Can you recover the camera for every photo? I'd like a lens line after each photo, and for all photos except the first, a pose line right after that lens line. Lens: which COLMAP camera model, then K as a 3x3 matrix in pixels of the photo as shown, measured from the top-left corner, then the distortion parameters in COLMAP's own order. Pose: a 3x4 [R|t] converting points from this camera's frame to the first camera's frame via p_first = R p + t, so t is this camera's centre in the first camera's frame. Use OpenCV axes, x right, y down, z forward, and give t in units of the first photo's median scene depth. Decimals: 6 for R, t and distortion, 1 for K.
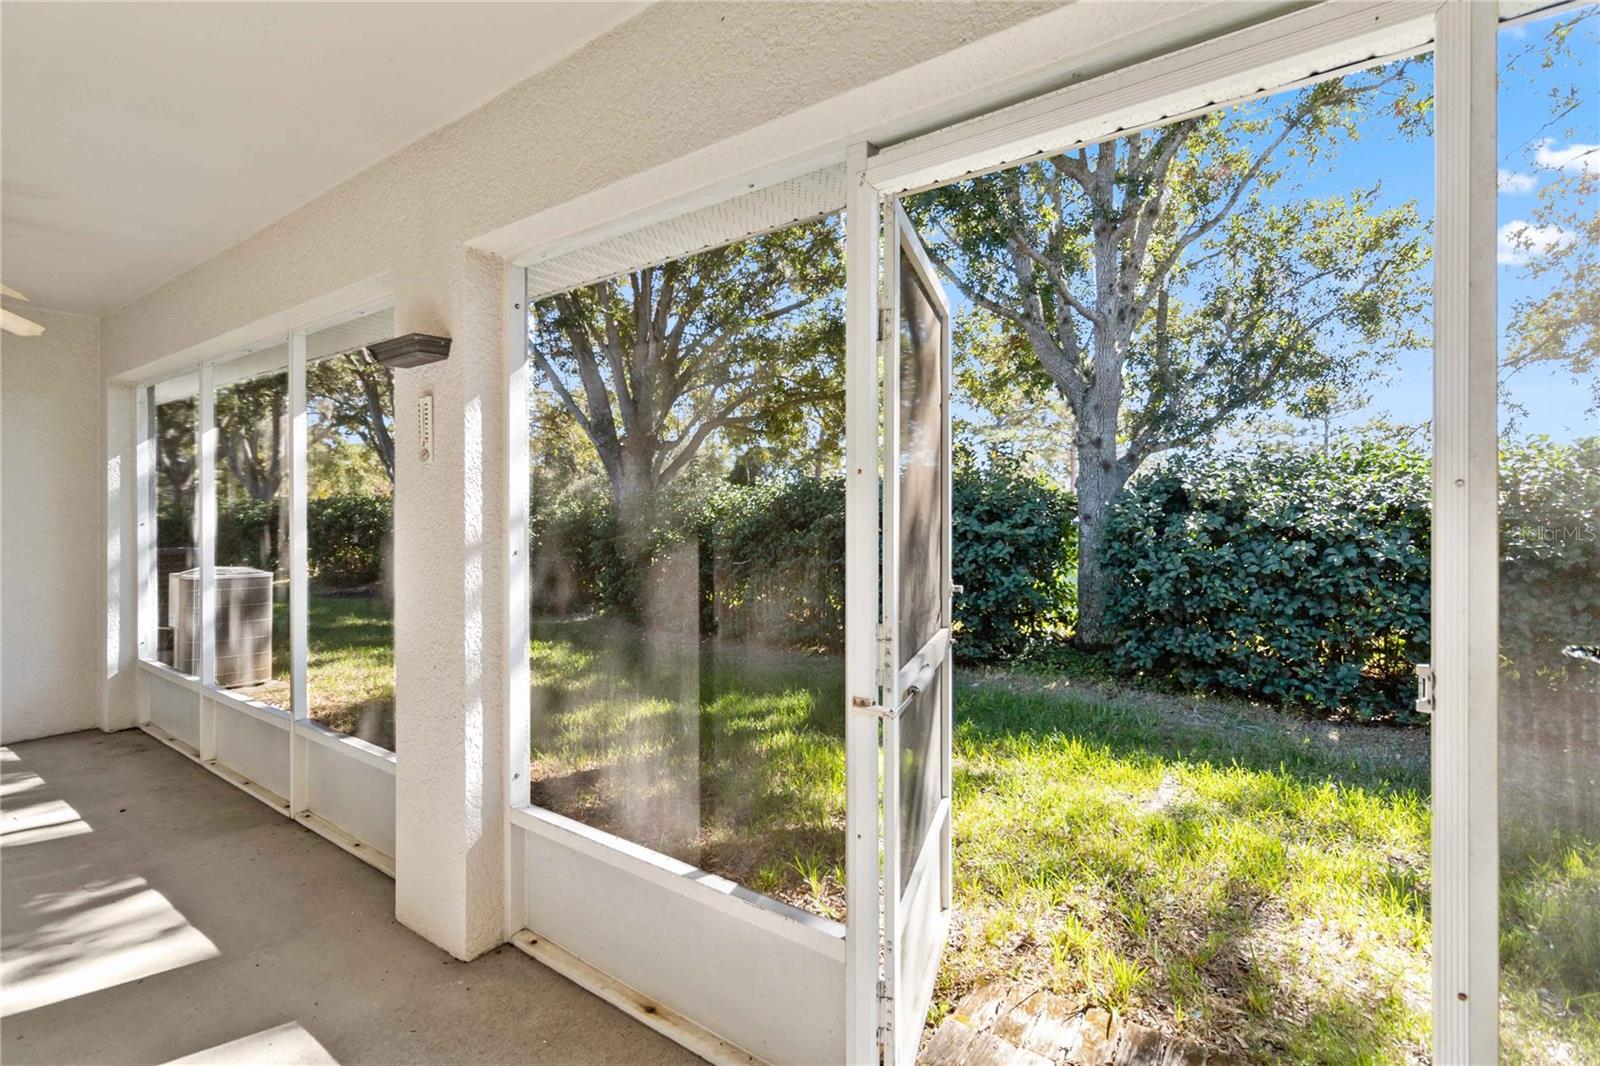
lens RADIAL K [[737.0, 0, 804.5], [0, 737.0, 521.4], [0, 0, 1]] dist [0.000569, 0.001060]
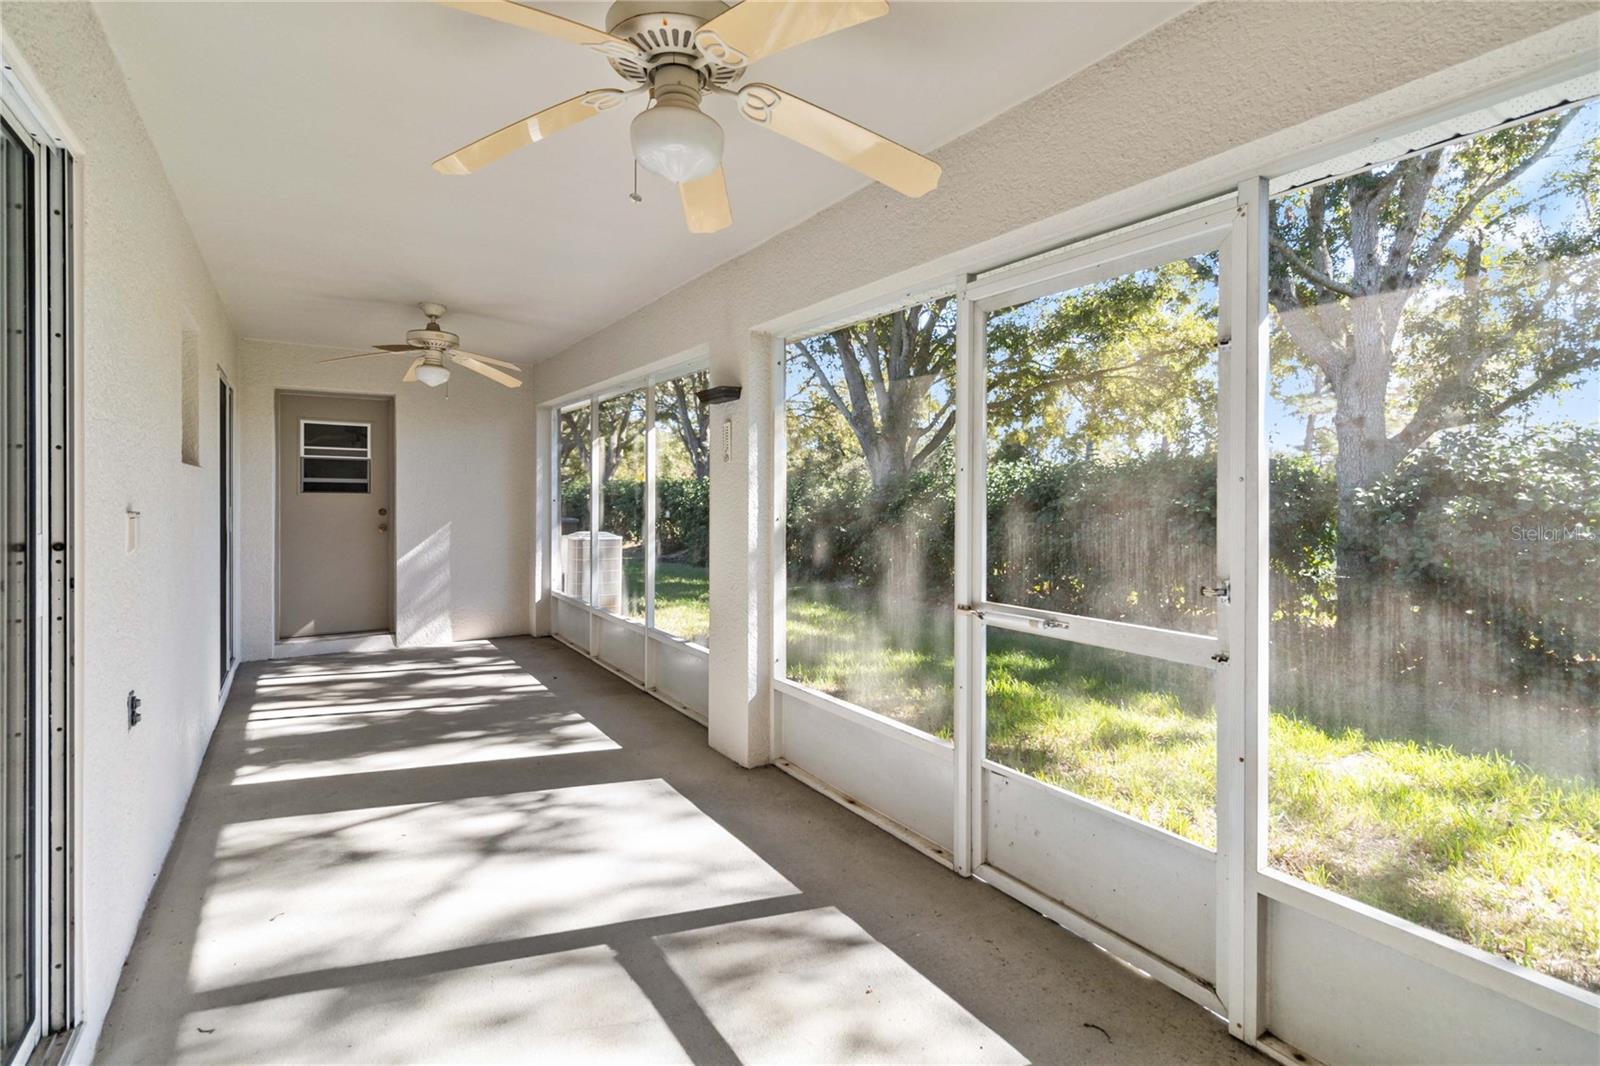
lens RADIAL K [[737.0, 0, 804.5], [0, 737.0, 521.4], [0, 0, 1]] dist [0.000569, 0.001060]
pose [[0.936446, 0.016369, -0.350429, 0.083875], [-0.007286, 0.999603, 0.027221, 0.001592], [0.350735, -0.022937, 0.936194, -0.178616]]
